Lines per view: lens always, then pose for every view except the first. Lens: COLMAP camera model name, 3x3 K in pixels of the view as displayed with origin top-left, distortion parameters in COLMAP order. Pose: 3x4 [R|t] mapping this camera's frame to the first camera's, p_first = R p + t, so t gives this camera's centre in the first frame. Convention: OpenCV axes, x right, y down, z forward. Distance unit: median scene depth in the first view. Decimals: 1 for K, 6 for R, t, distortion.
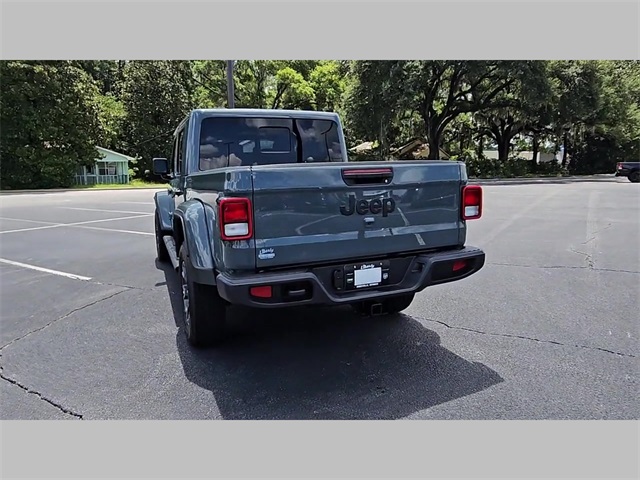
lens RADIAL K [[425.7, 0, 309.8], [0, 425.7, 239.8], [0, 0, 1]] dist [0.003646, -0.002685]
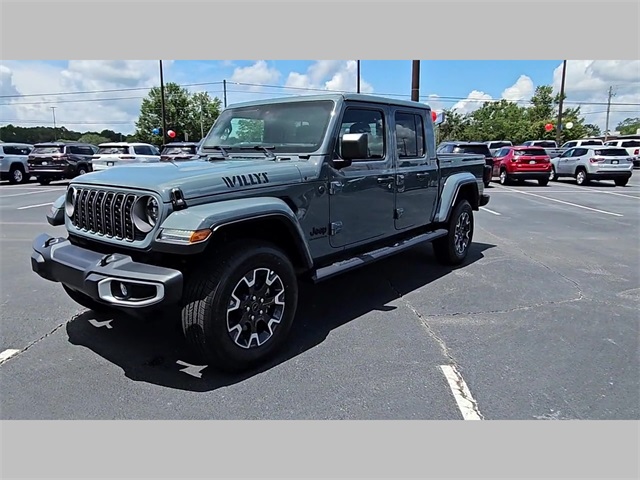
lens RADIAL K [[442.4, 0, 303.2], [0, 442.4, 241.0], [0, 0, 1]] dist [0.004625, -0.002648]
pose [[-0.464303, -0.148290, 0.873174, -0.119398], [0.151503, 0.958055, 0.243265, -0.027515], [-0.872622, 0.245237, -0.422361, 0.181565]]
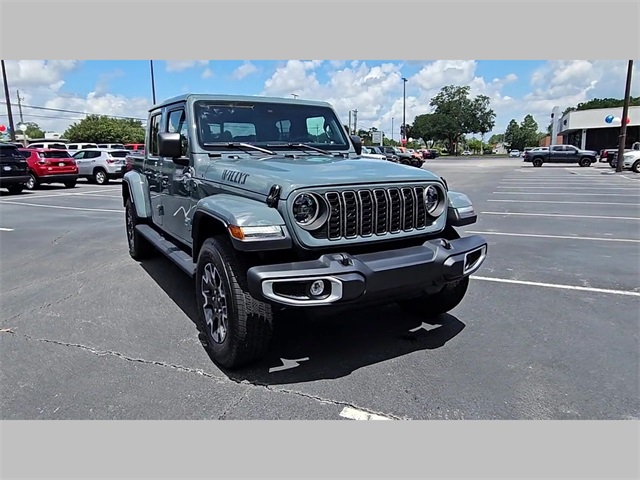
lens RADIAL K [[442.7, 0, 319.6], [0, 442.7, 239.5], [0, 0, 1]] dist [0.004756, 0.001205]
pose [[-0.990134, 0.057833, -0.127631, -0.022548], [0.010380, 0.938623, 0.344789, -0.039318], [0.139738, 0.340063, -0.929963, 0.243316]]
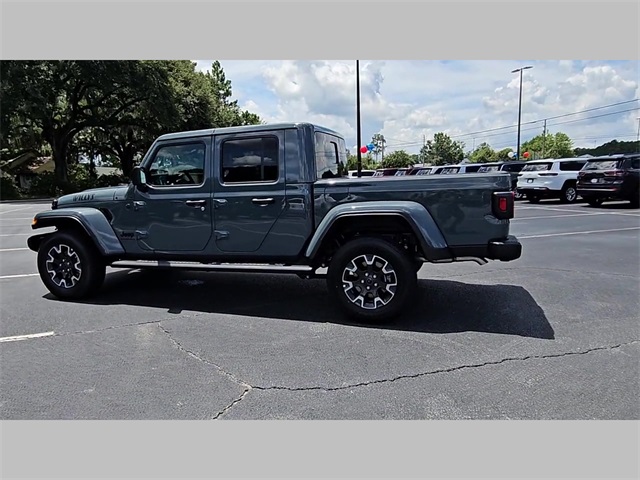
lens RADIAL K [[432.3, 0, 298.5], [0, 432.3, 238.8], [0, 0, 1]] dist [0.005407, 0.001427]
pose [[0.660695, -0.100227, 0.743933, -0.104787], [0.131175, 0.991213, 0.017043, -0.003003], [-0.739104, 0.086326, 0.668037, 0.027650]]
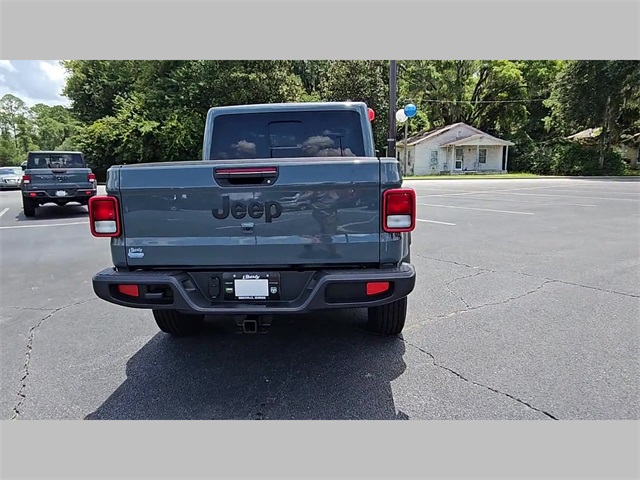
lens RADIAL K [[426.2, 0, 311.7], [0, 426.2, 239.8], [0, 0, 1]] dist [0.002846, -0.002371]
pose [[0.899080, 0.074784, -0.431350, 0.039198], [-0.067373, 0.997200, 0.032458, -0.003267], [0.432570, -0.000121, 0.901600, 0.015422]]
